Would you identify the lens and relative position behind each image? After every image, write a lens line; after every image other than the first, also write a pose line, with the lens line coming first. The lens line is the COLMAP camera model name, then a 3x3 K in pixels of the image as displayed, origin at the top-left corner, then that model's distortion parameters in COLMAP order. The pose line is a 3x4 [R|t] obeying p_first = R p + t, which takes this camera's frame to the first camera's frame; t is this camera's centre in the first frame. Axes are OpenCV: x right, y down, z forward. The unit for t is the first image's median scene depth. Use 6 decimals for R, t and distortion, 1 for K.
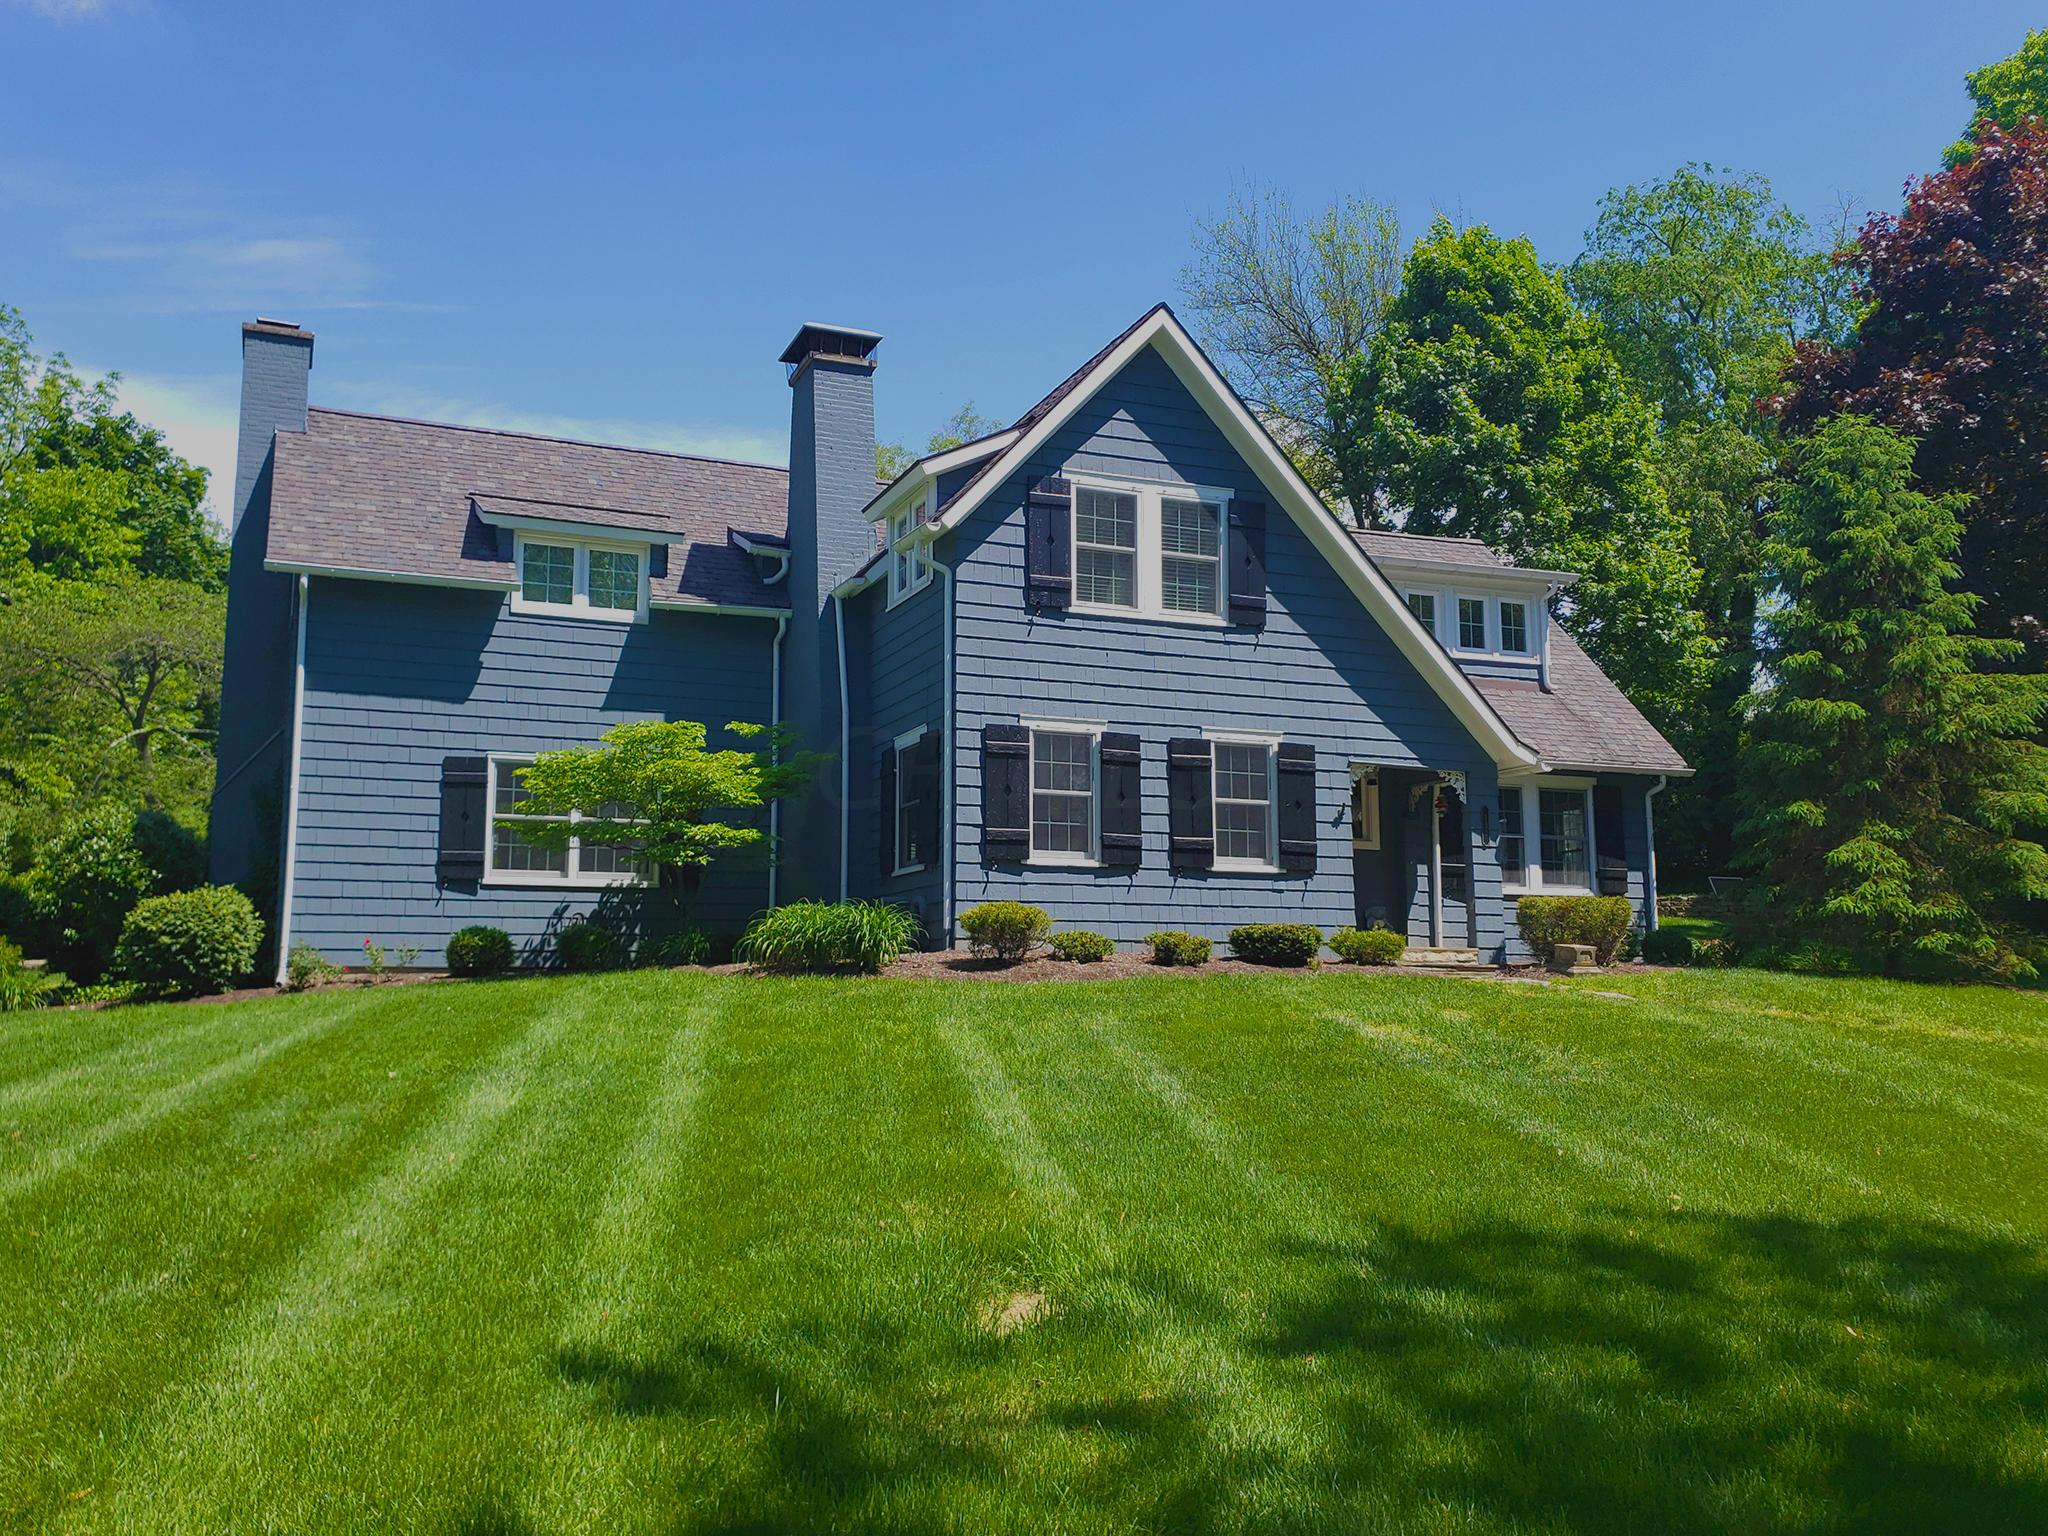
lens RADIAL K [[1568.5, 0, 1019.0], [0, 1568.5, 770.9], [0, 0, 1]] dist [0.117021, -0.007703]
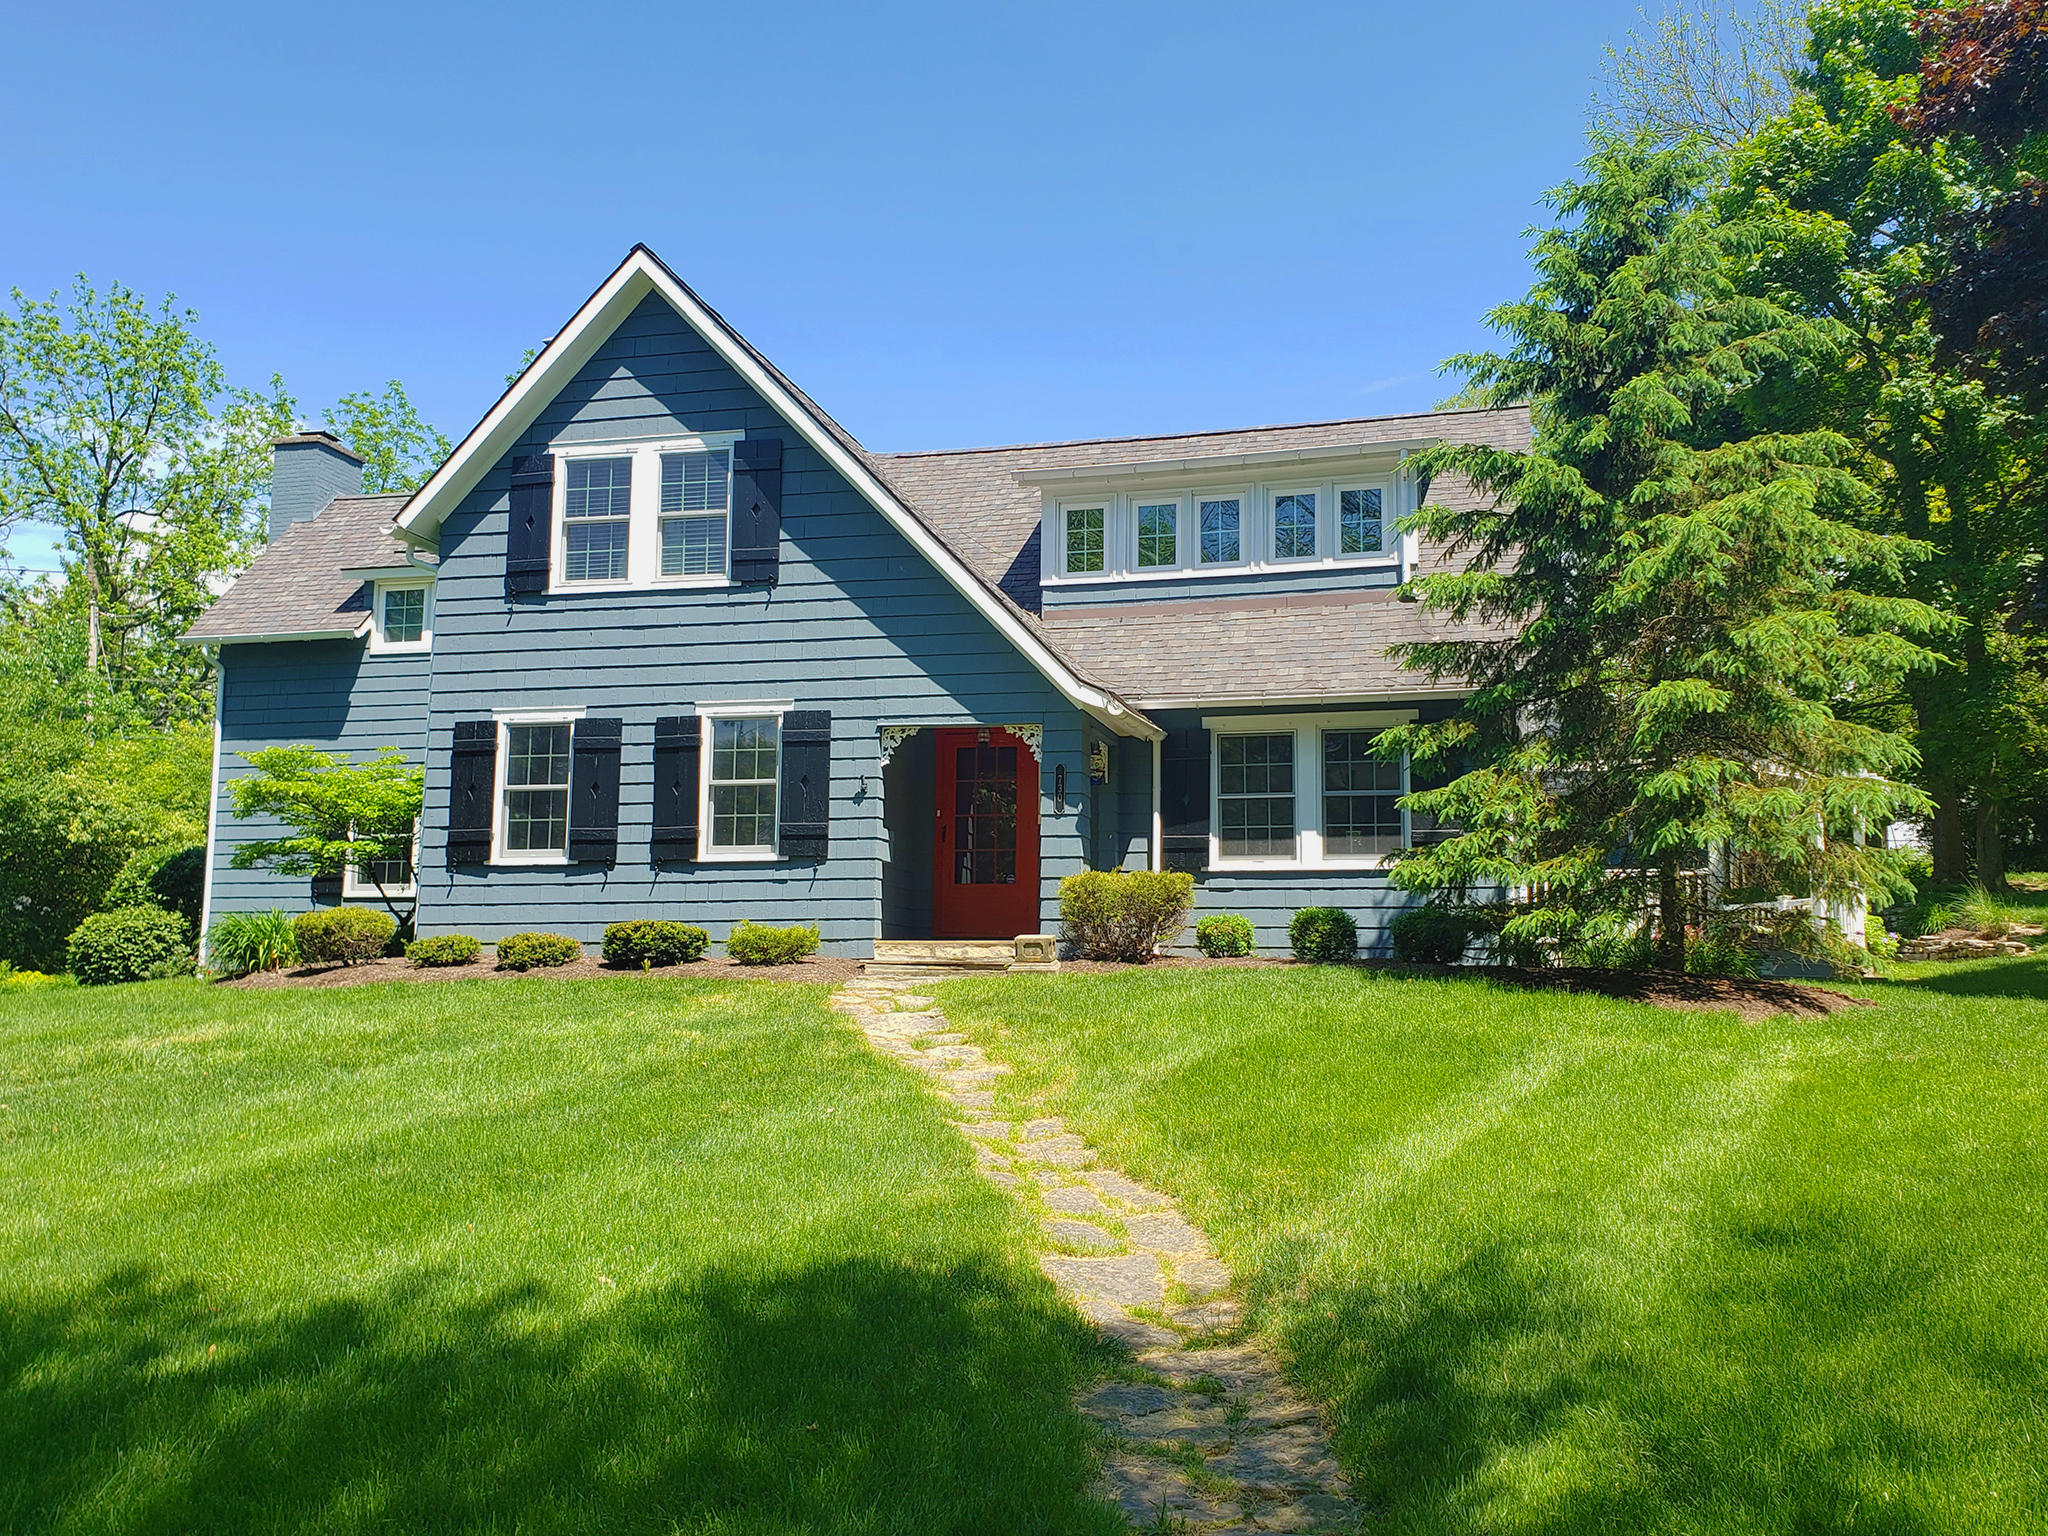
lens RADIAL K [[1568.5, 0, 1024.6], [0, 1568.5, 774.4], [0, 0, 1]] dist [0.117021, -0.007703]
pose [[0.832312, -0.071040, -0.549736, 0.753151], [0.072946, 0.997166, -0.018419, 0.042746], [0.549486, -0.024771, 0.835136, 0.346069]]
